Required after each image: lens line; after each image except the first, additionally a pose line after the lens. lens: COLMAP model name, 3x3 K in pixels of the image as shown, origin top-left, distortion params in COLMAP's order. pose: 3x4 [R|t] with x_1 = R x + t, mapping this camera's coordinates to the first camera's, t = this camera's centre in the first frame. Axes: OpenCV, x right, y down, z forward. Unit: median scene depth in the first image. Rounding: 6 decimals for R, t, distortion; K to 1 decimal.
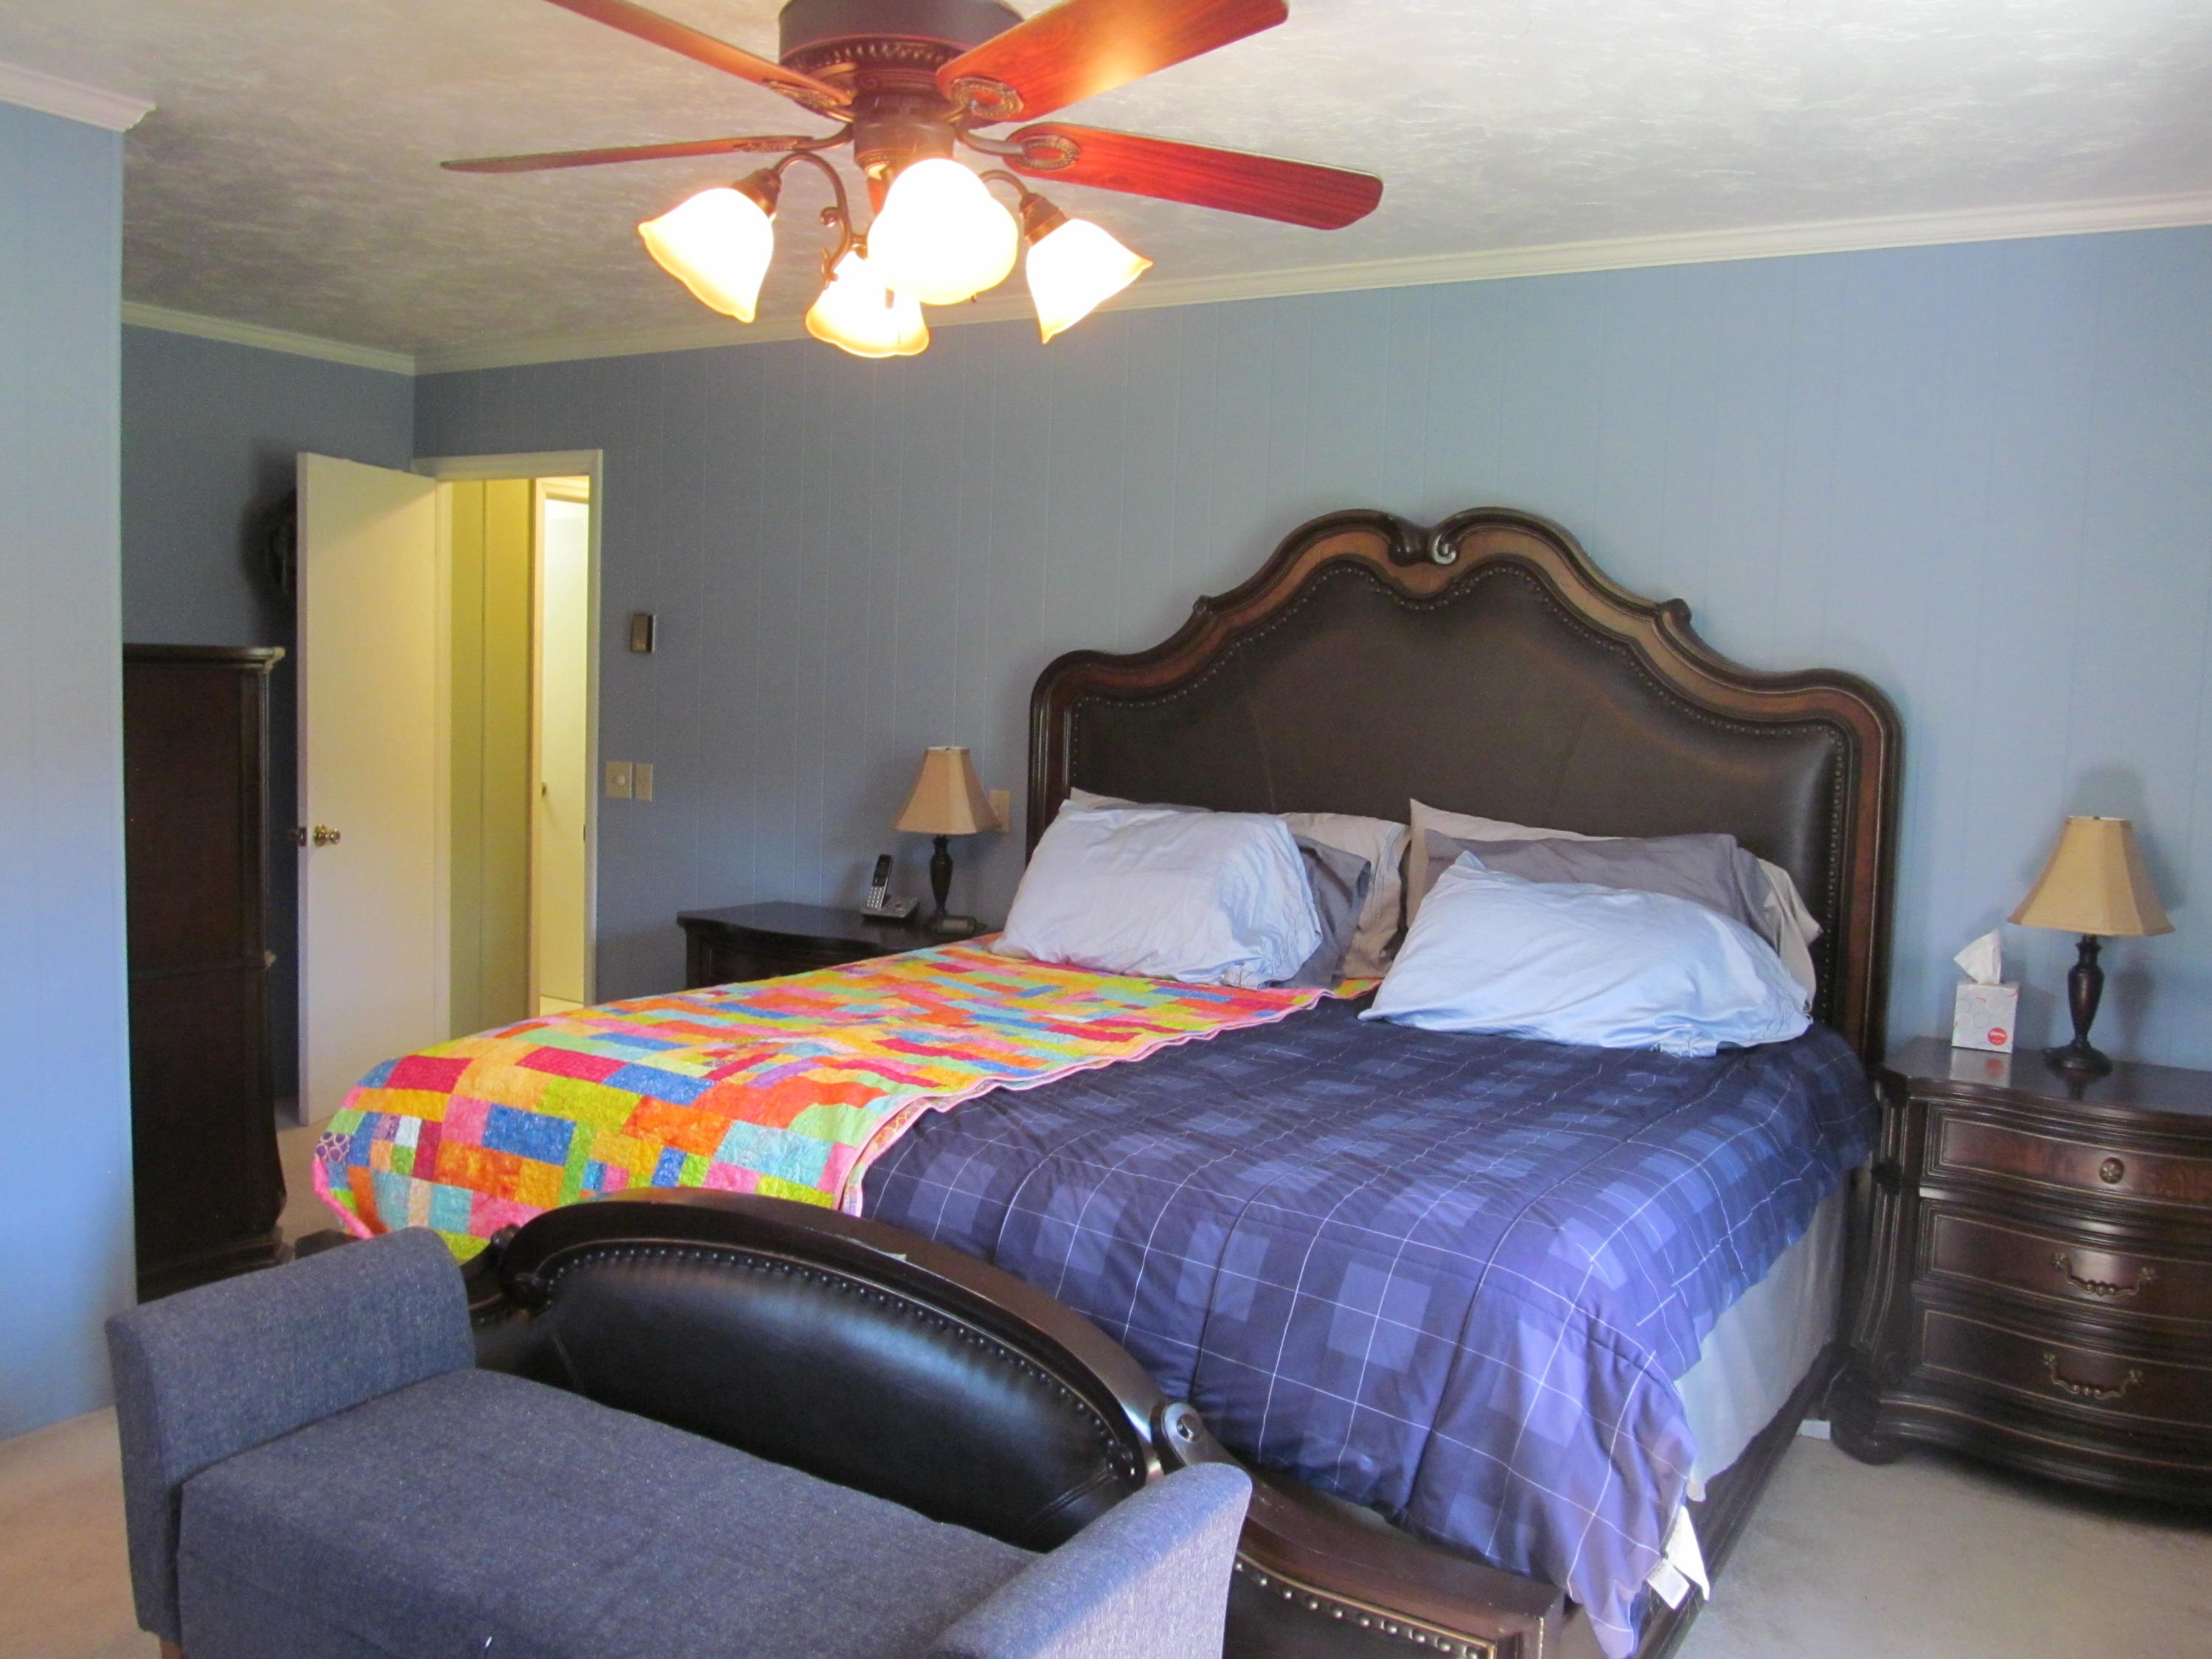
lens RADIAL K [[1836.2, 0, 1109.7], [0, 1836.2, 841.8], [0, 0, 1]] dist [-0.065146, 0.030977]
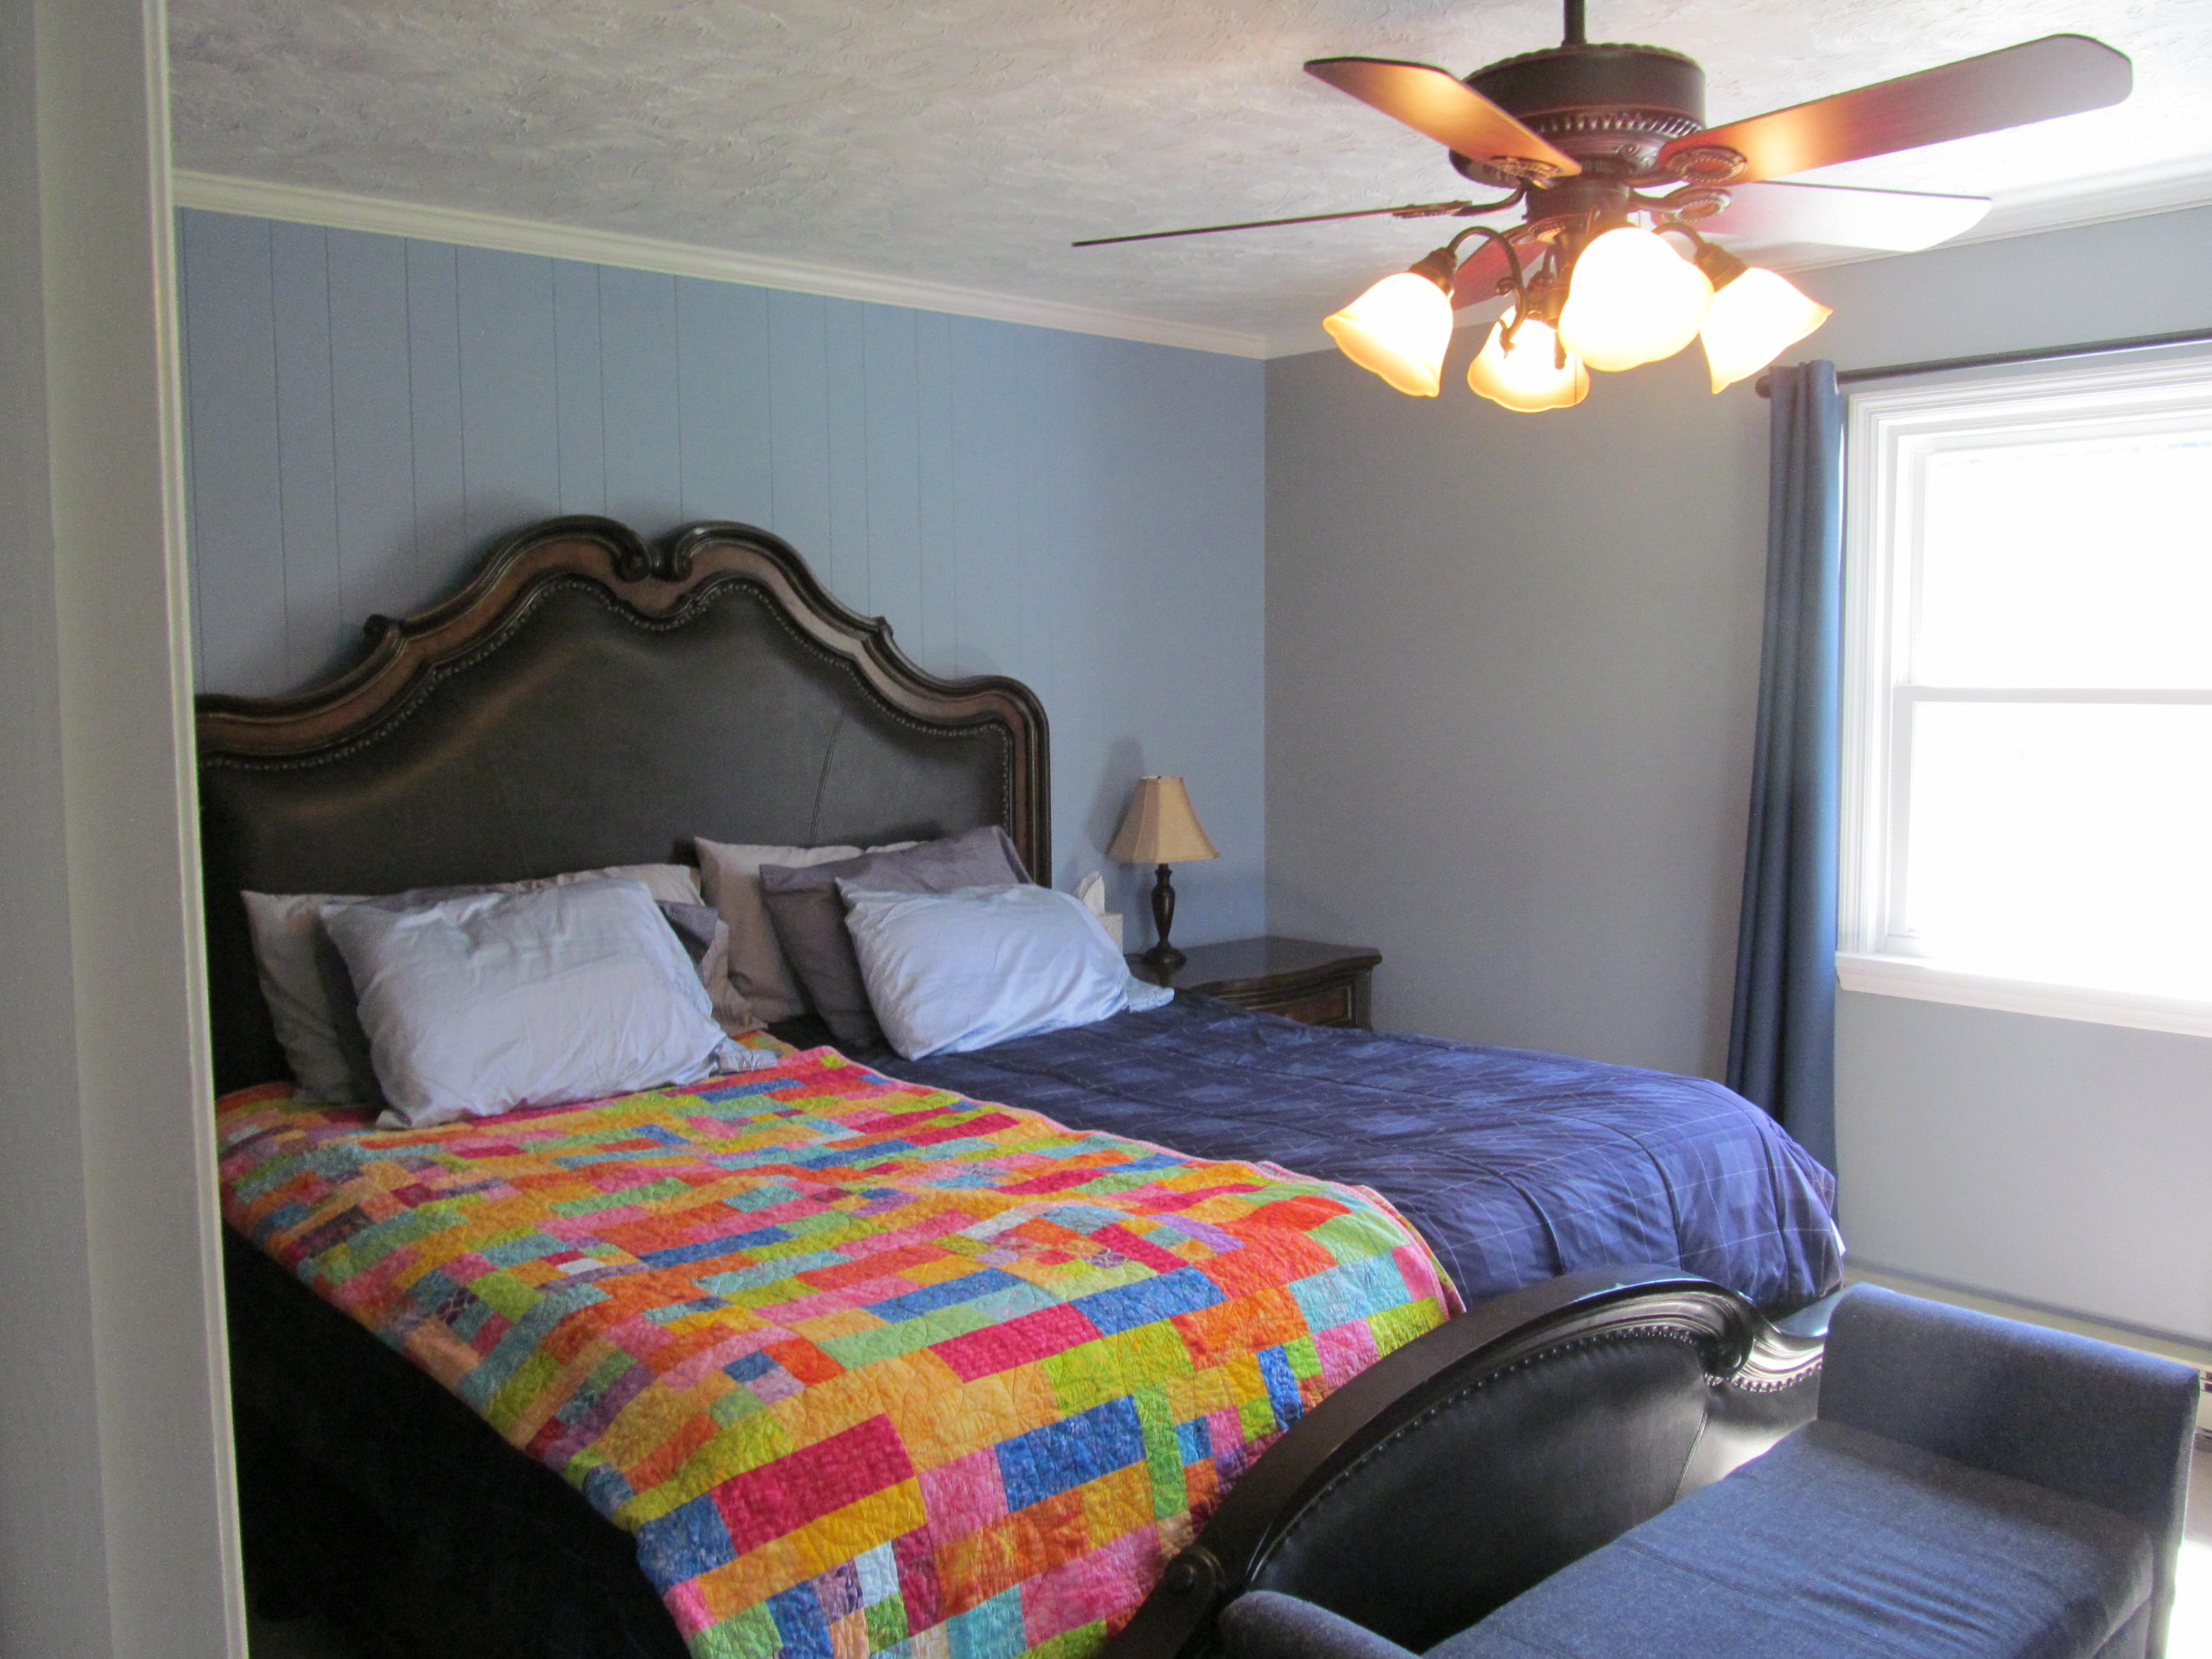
lens RADIAL K [[1836.2, 0, 1112.9], [0, 1836.2, 820.8], [0, 0, 1]] dist [-0.065146, 0.030977]
pose [[0.277167, -0.118492, 0.953487, -0.899322], [0.109227, 0.989819, 0.091257, -0.127430], [-0.954593, 0.078853, 0.287288, 0.742418]]
